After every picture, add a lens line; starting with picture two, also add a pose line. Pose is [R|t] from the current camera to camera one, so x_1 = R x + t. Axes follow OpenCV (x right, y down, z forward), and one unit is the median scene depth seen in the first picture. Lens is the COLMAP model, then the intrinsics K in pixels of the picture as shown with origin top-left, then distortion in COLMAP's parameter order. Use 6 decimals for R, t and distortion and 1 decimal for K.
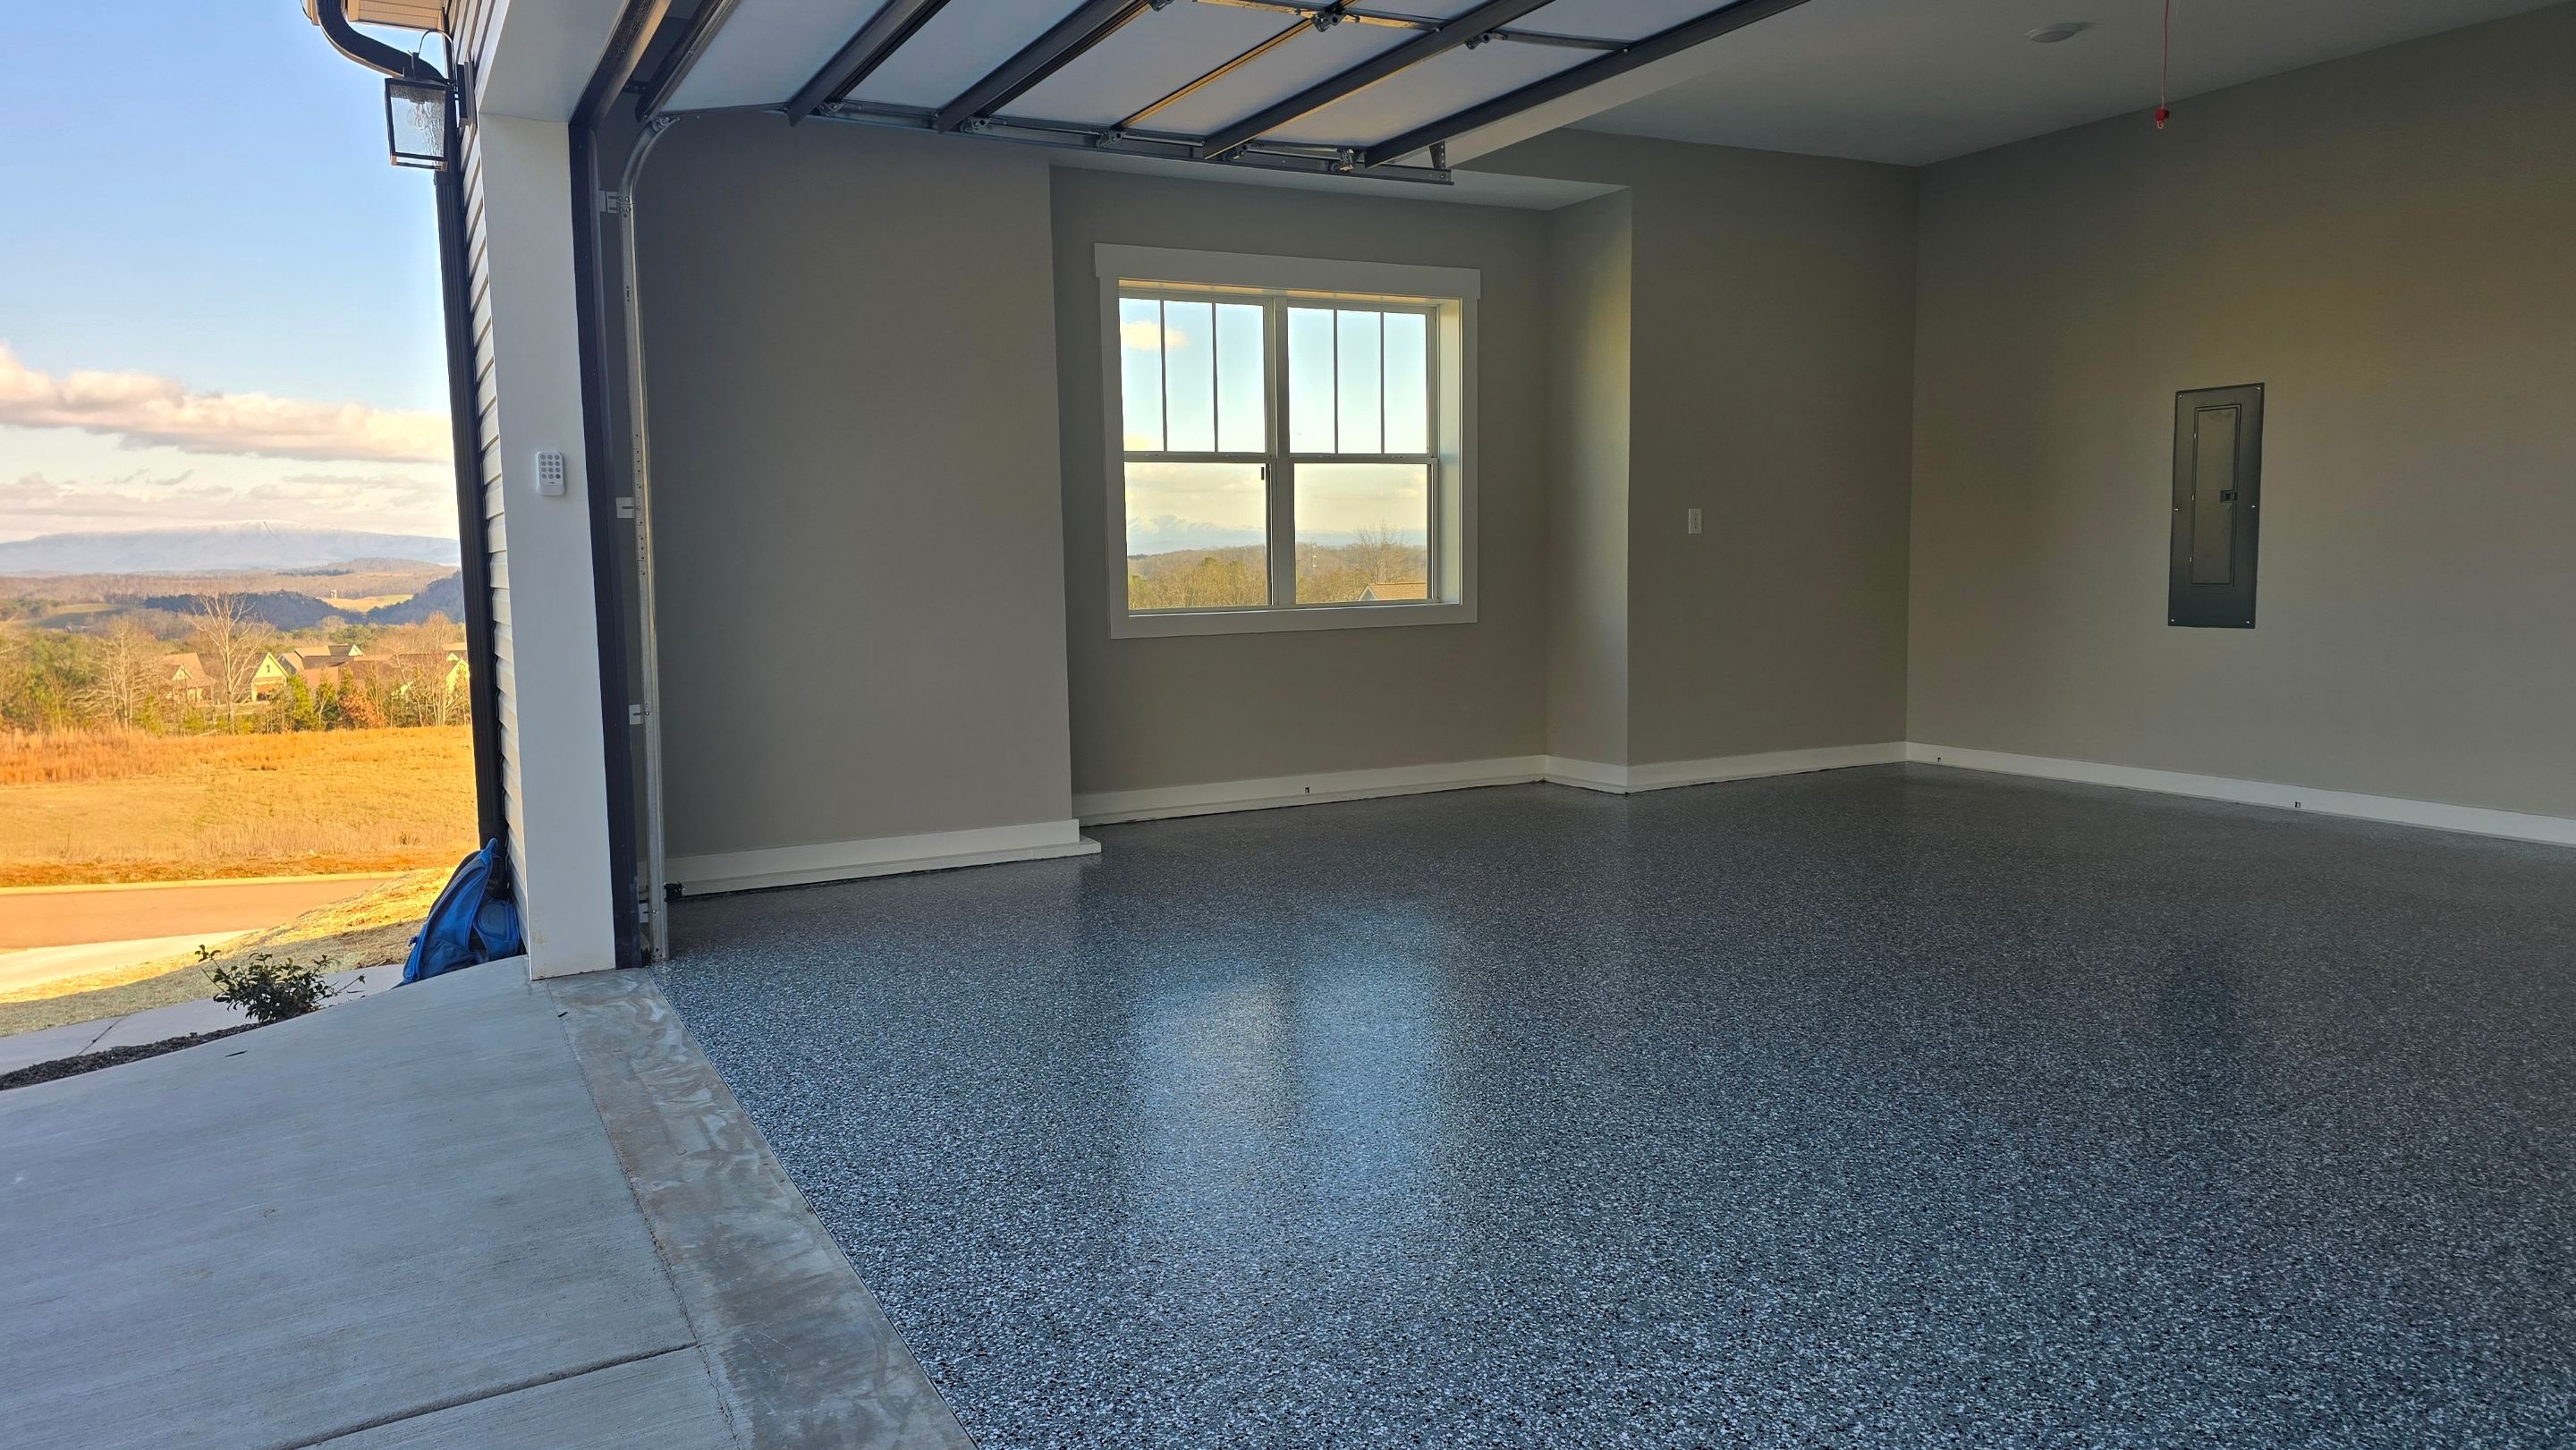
lens RADIAL K [[1713.2, 0, 1281.9], [0, 1713.2, 711.0], [0, 0, 1]] dist [0.062070, -0.070379]
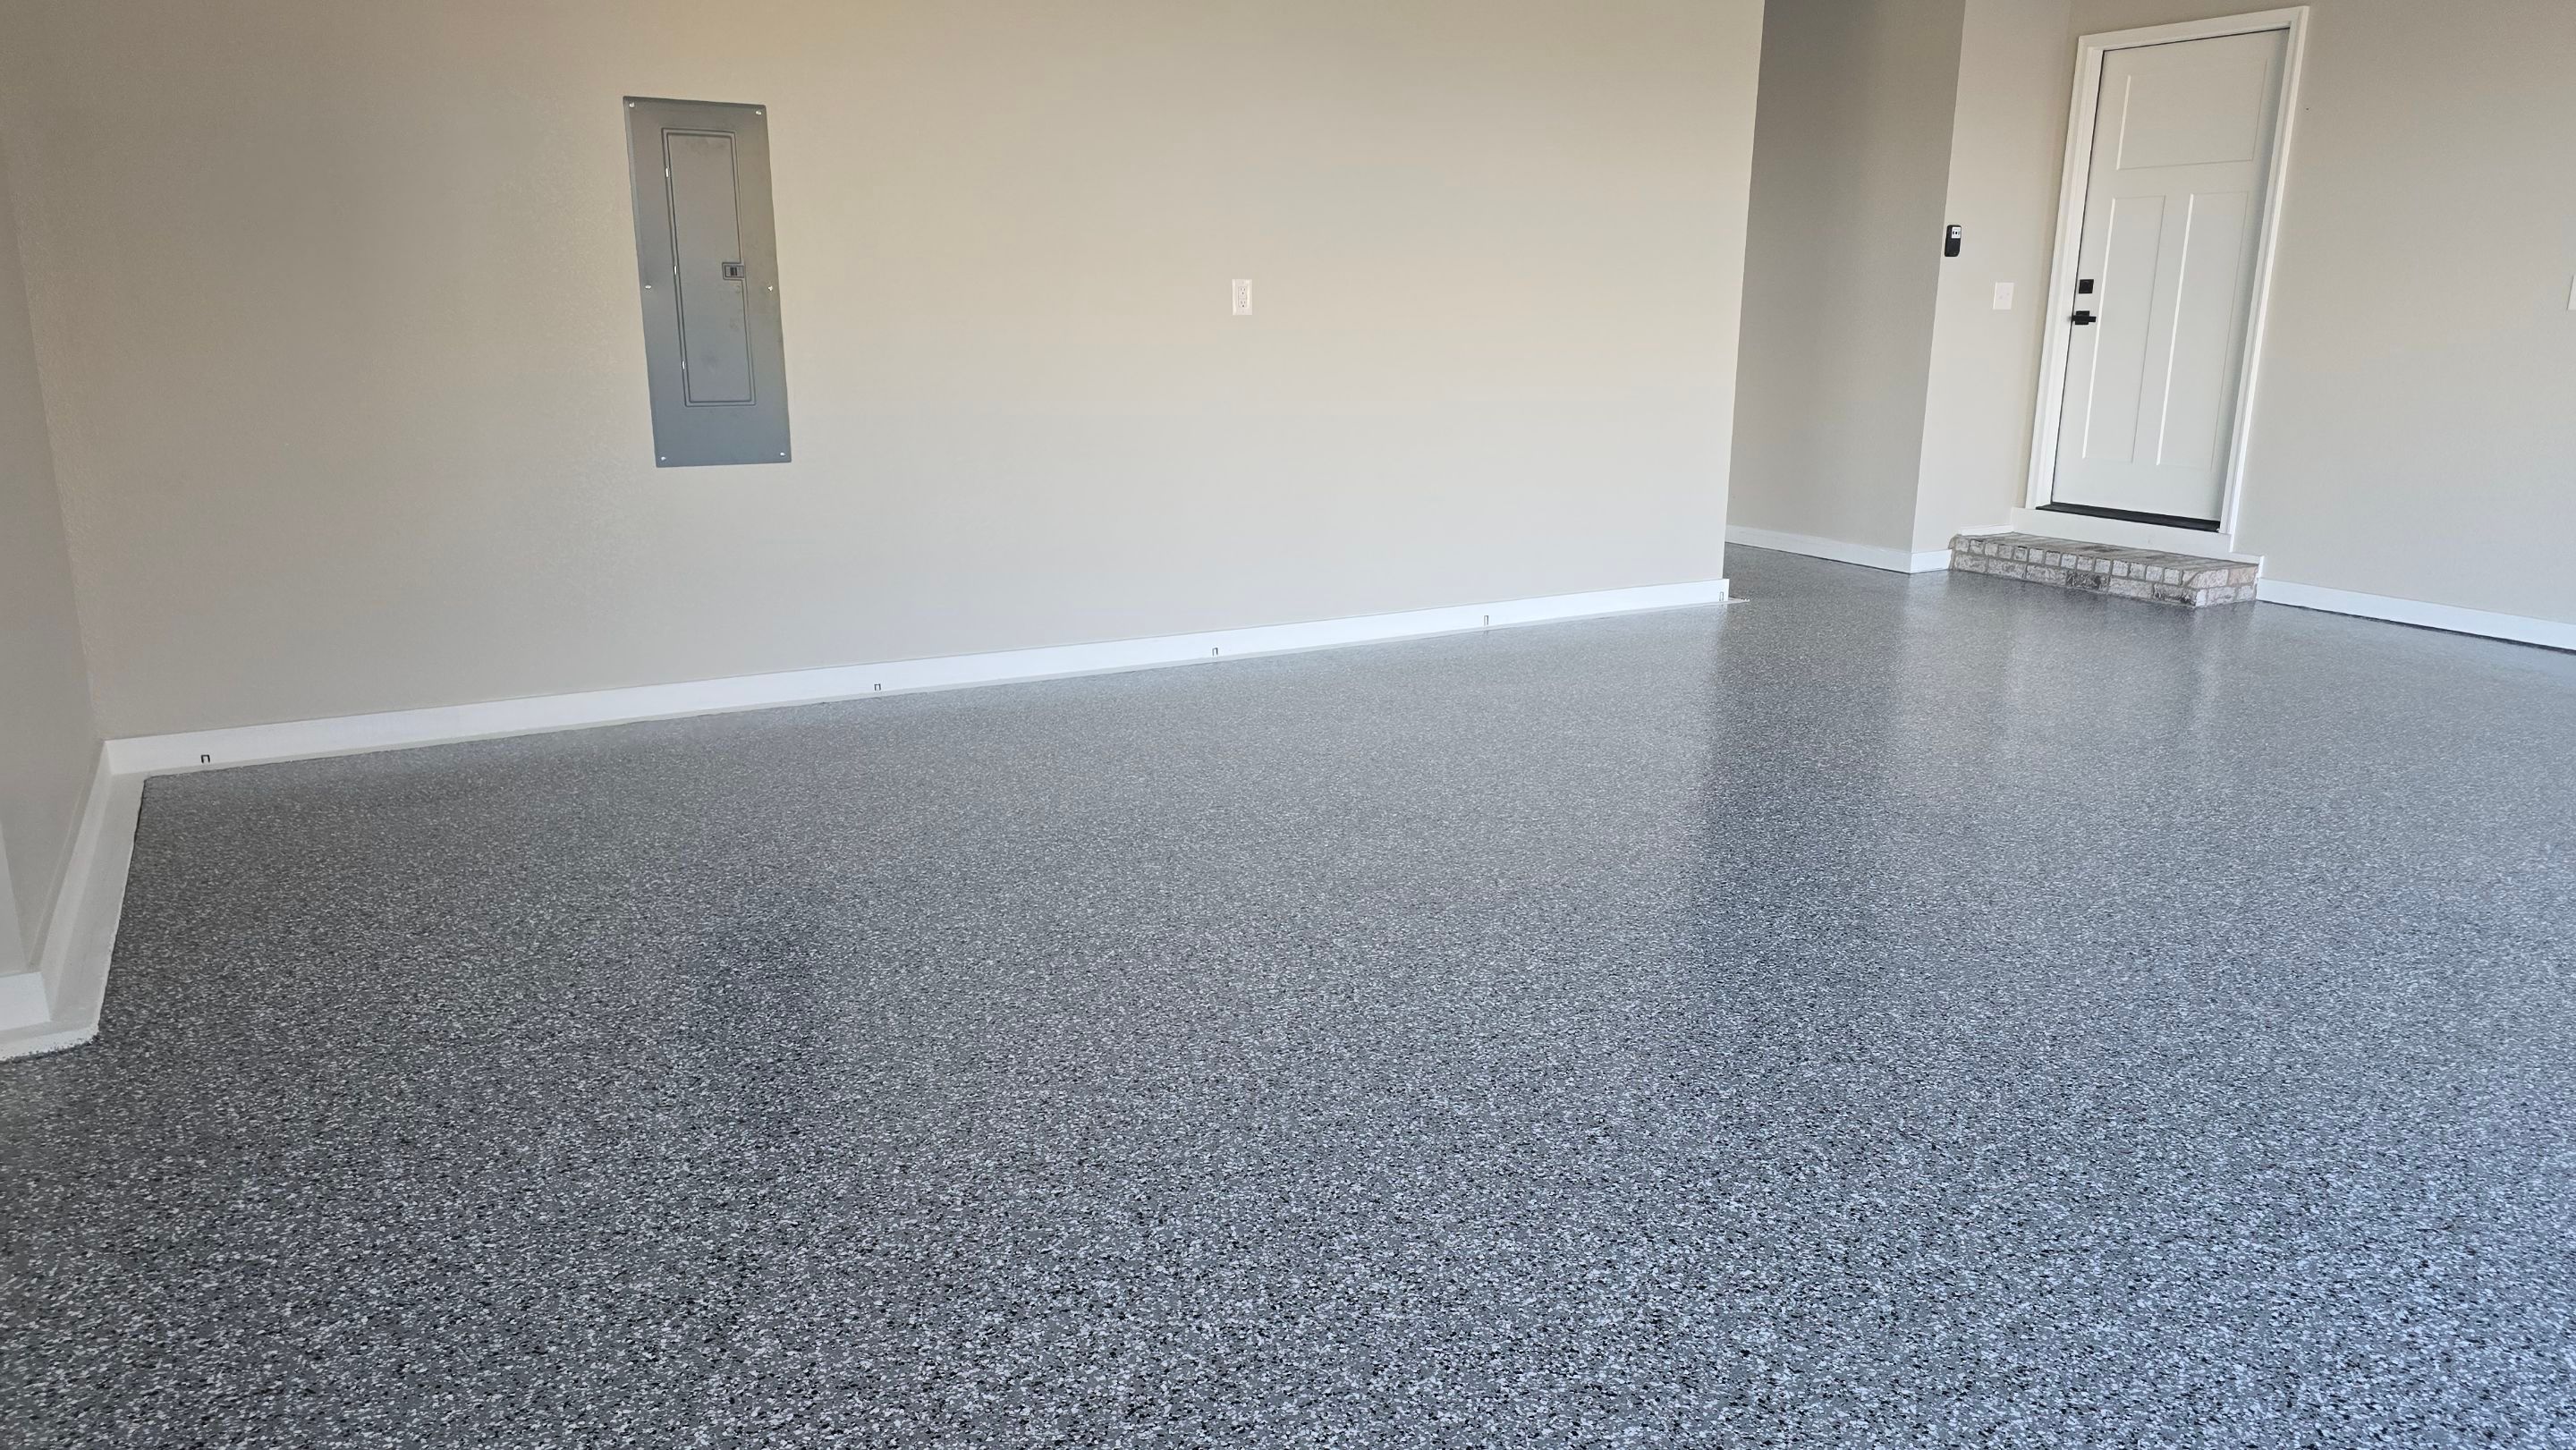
lens RADIAL K [[1713.2, 0, 1281.9], [0, 1713.2, 711.0], [0, 0, 1]] dist [0.062070, -0.070379]
pose [[-0.024224, -0.220849, 0.975007, -0.163495], [0.092514, 0.970613, 0.222152, -0.086588], [-0.995417, 0.095584, -0.003080, 0.802471]]
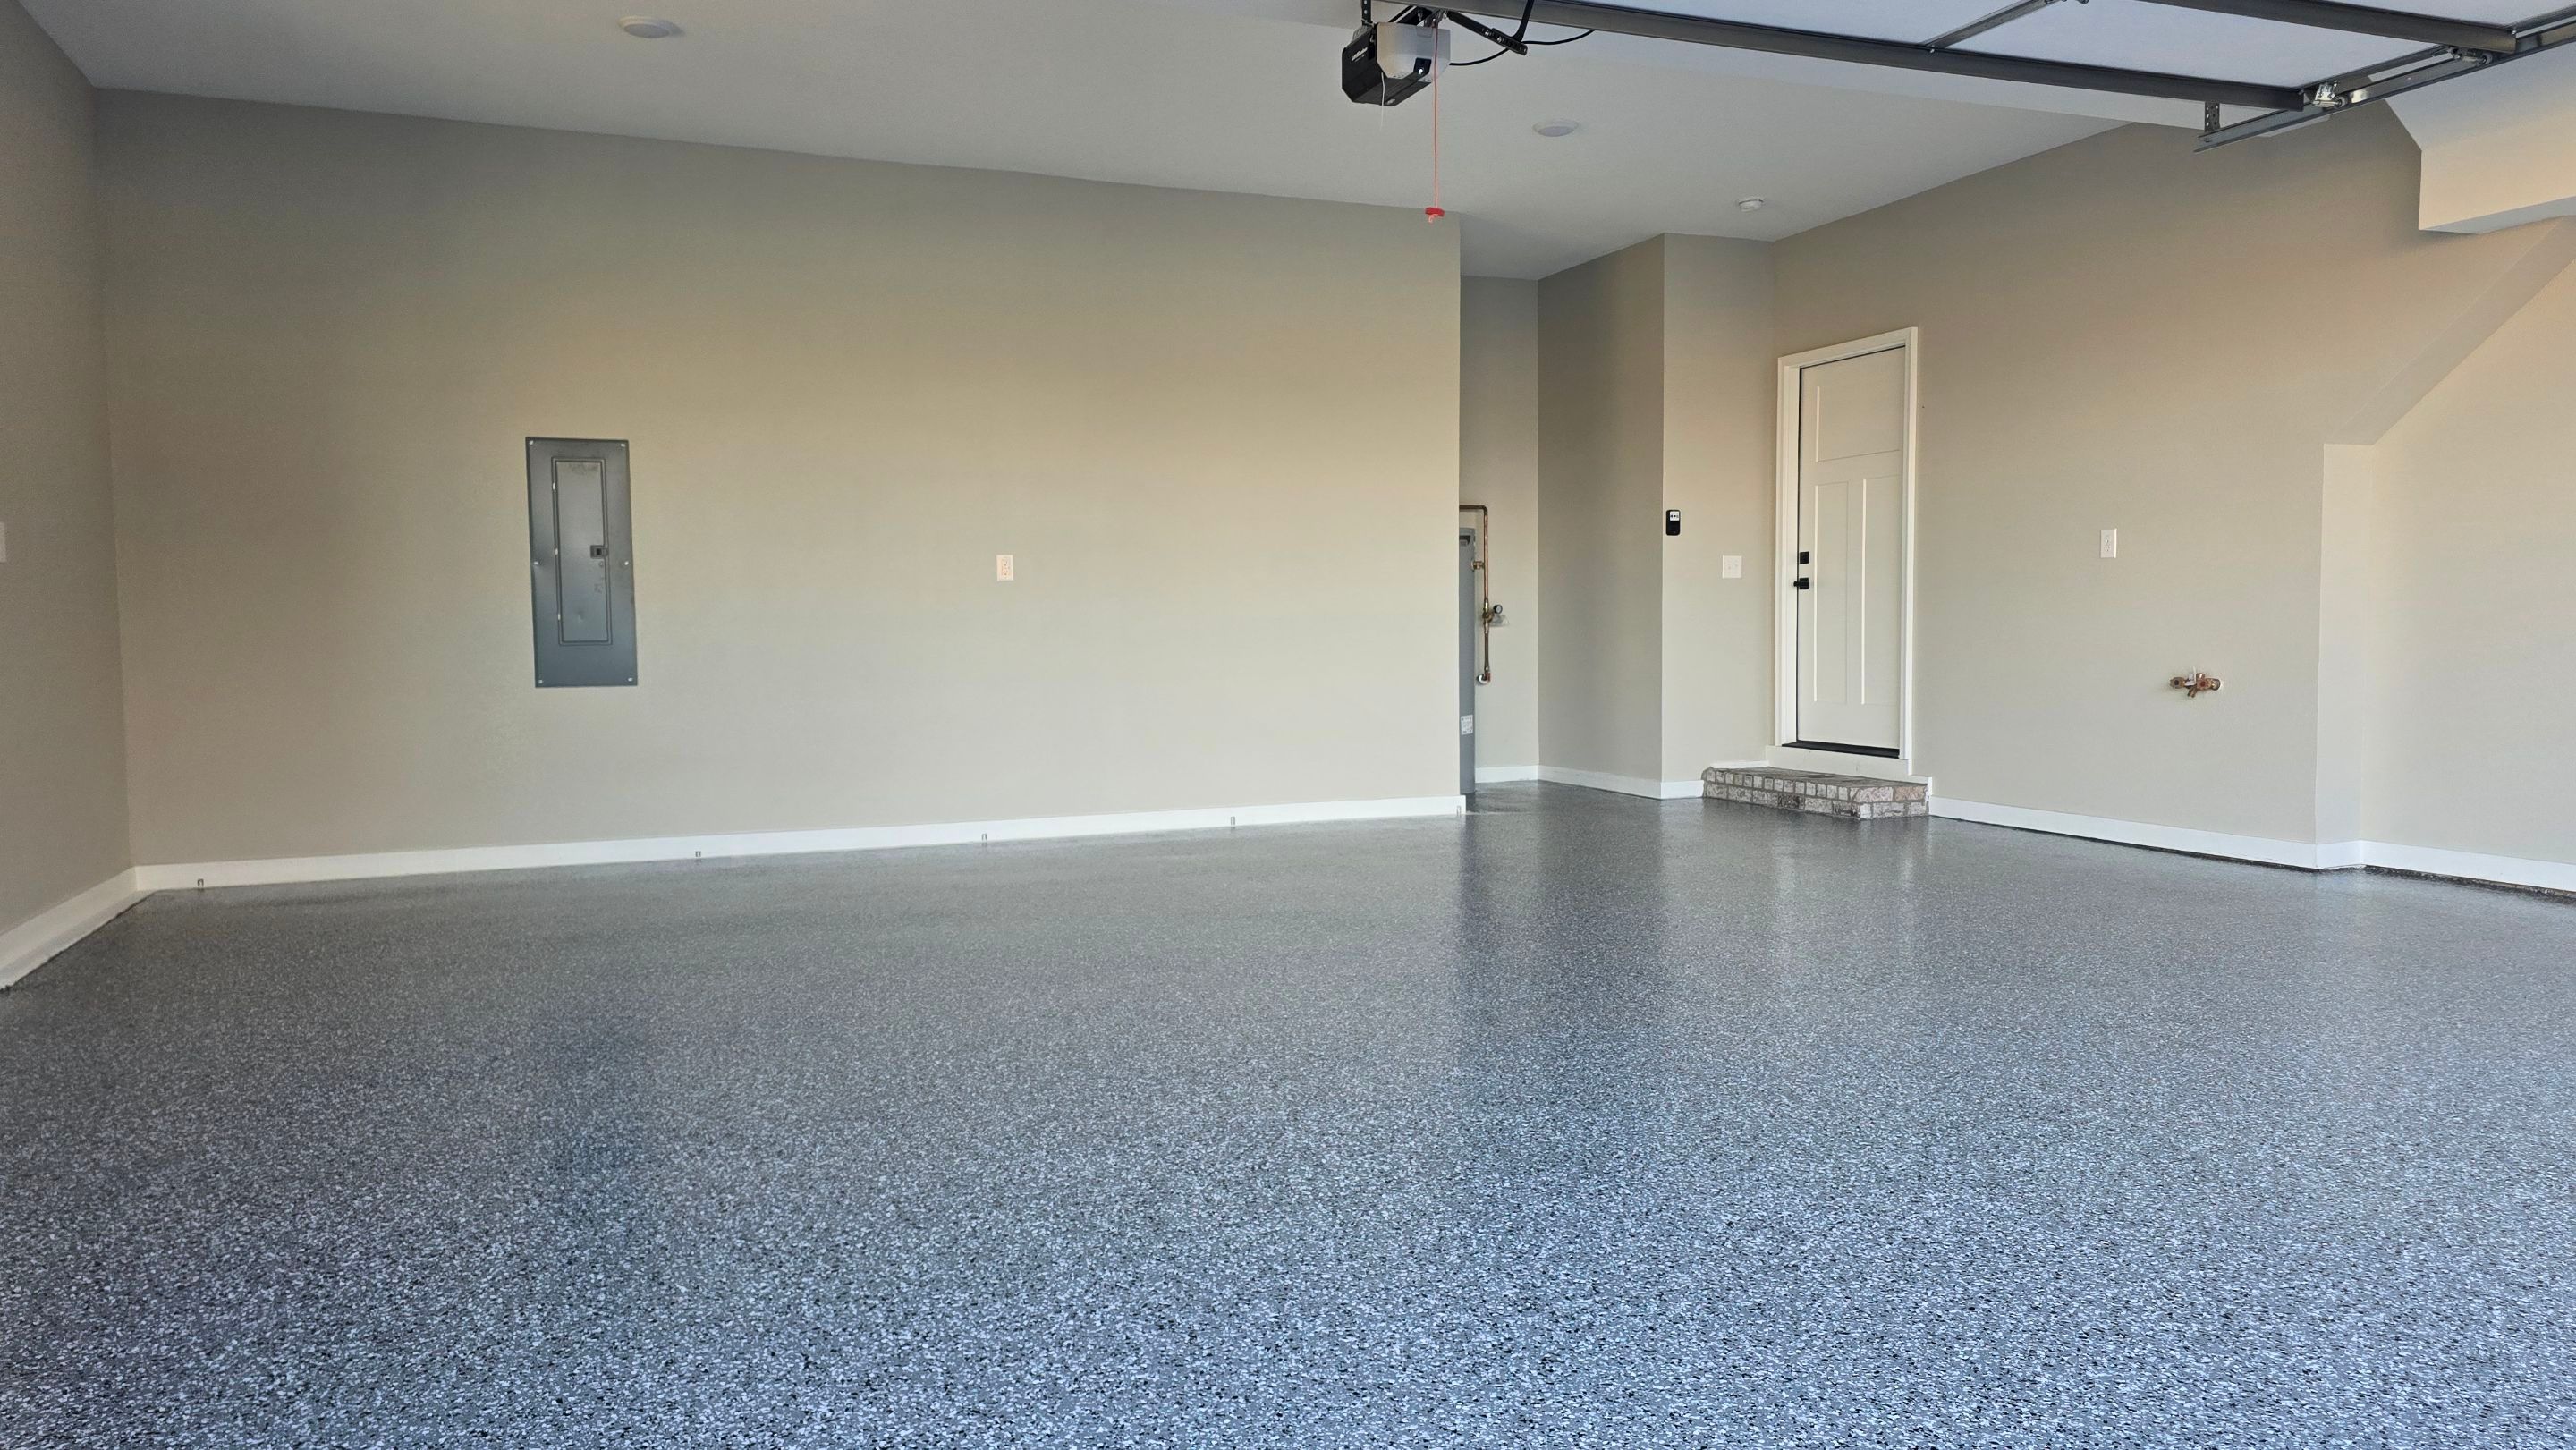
lens RADIAL K [[1713.2, 0, 1281.9], [0, 1713.2, 711.0], [0, 0, 1]] dist [0.062070, -0.070379]
pose [[0.124771, -0.036061, 0.991530, -0.370174], [0.106986, 0.994002, 0.022688, -0.015864], [-0.986401, 0.103249, 0.127881, 0.507015]]
